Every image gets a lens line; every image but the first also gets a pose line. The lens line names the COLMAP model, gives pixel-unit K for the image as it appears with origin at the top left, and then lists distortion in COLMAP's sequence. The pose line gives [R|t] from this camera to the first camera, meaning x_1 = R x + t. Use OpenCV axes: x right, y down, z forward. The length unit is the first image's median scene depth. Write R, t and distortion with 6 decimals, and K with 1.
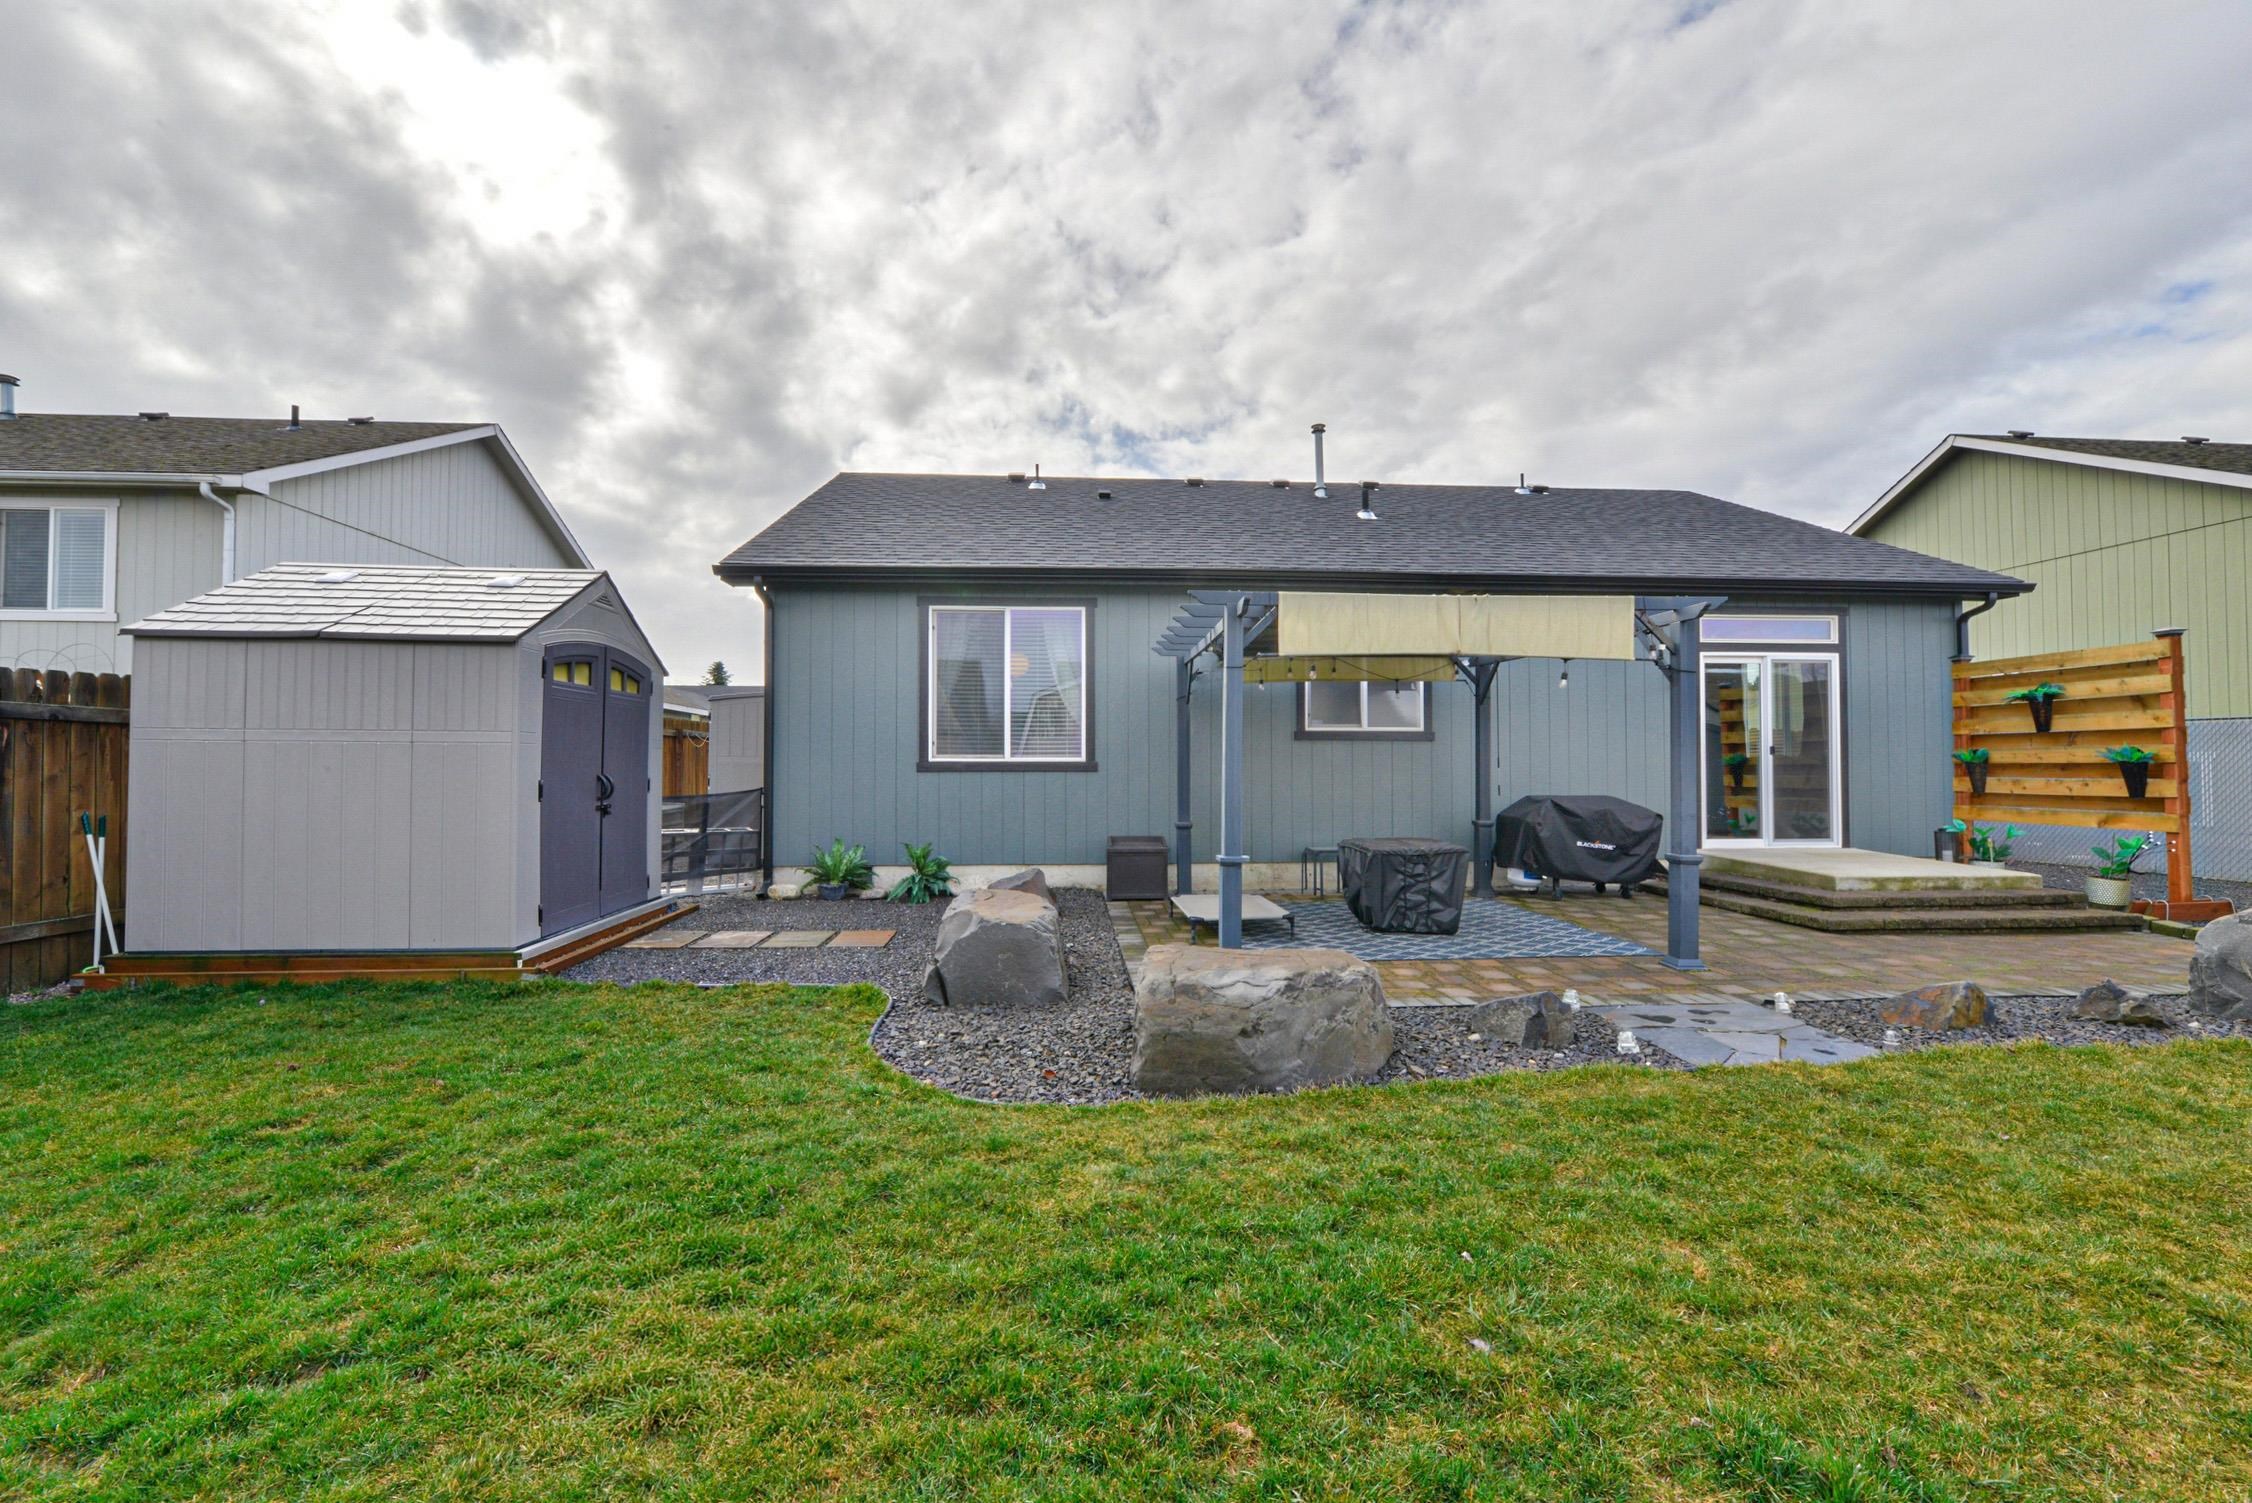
lens RADIAL K [[918.3, 0, 1126.0], [0, 918.3, 751.5], [0, 0, 1]] dist [-0.000955, -0.000127]
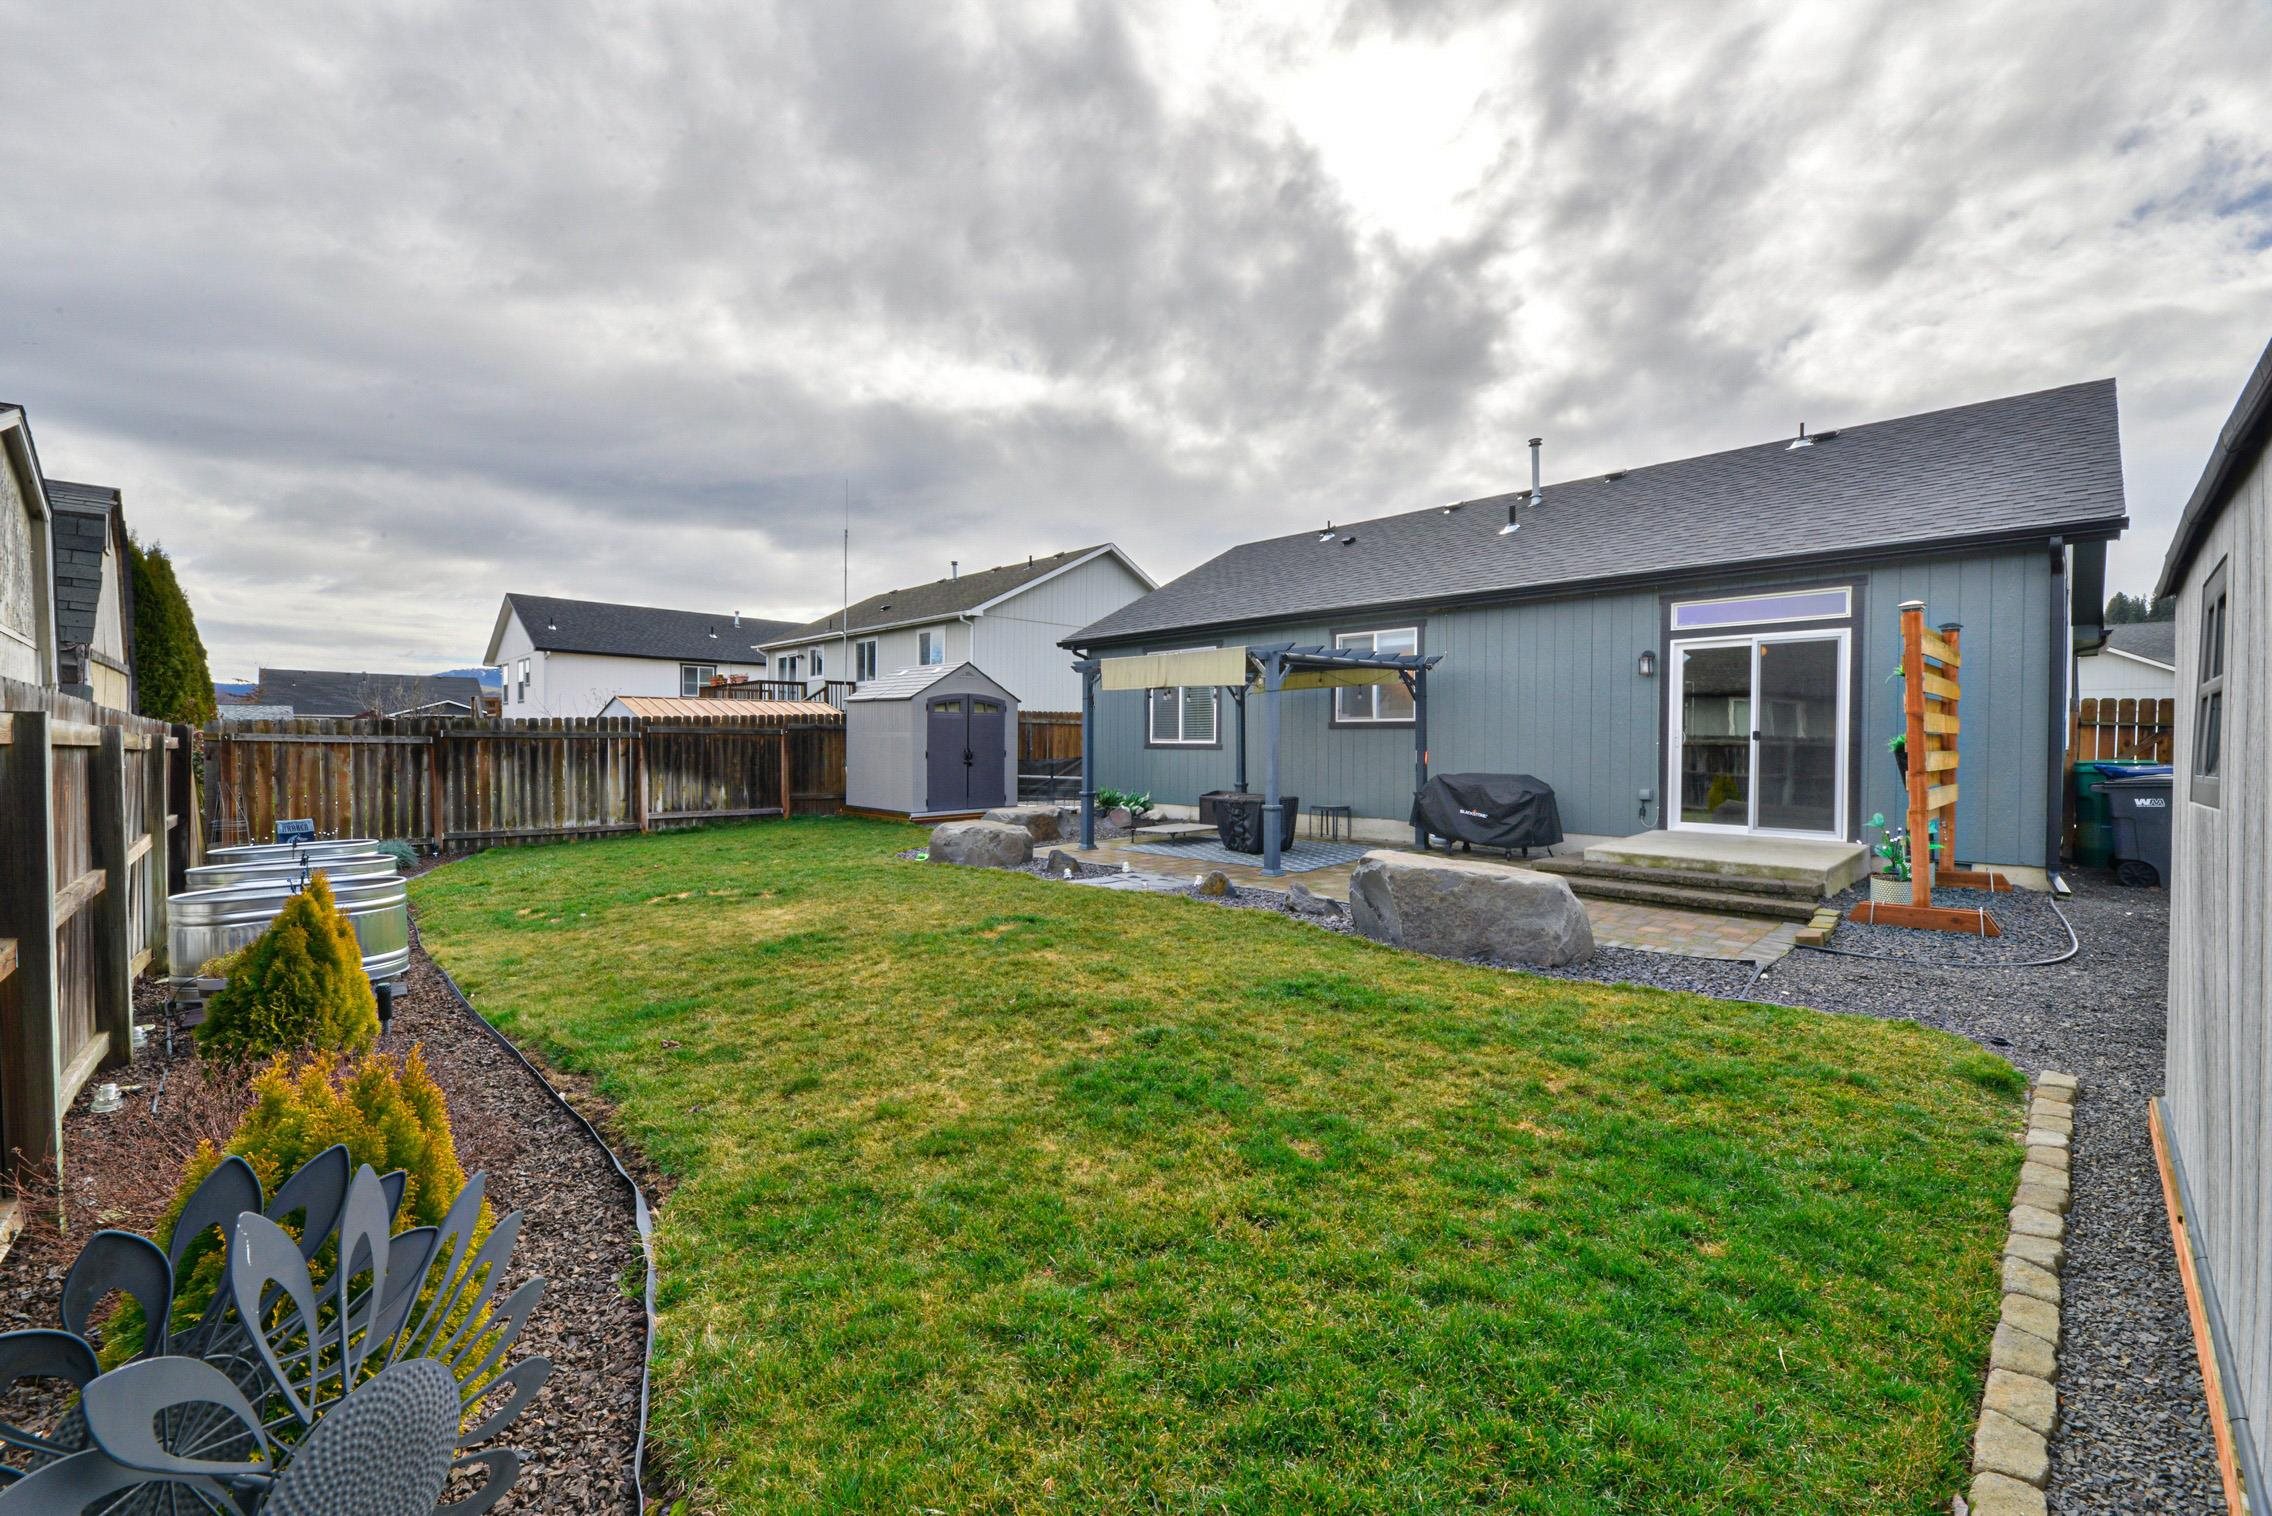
lens RADIAL K [[926.5, 0, 1136.0], [0, 926.5, 758.0], [0, 0, 1]] dist [-0.000955, -0.000127]
pose [[0.643949, 0.016695, -0.764886, 1.096269], [0.011905, 0.999422, 0.031837, -0.017044], [0.764975, -0.029607, 0.643379, -0.142747]]
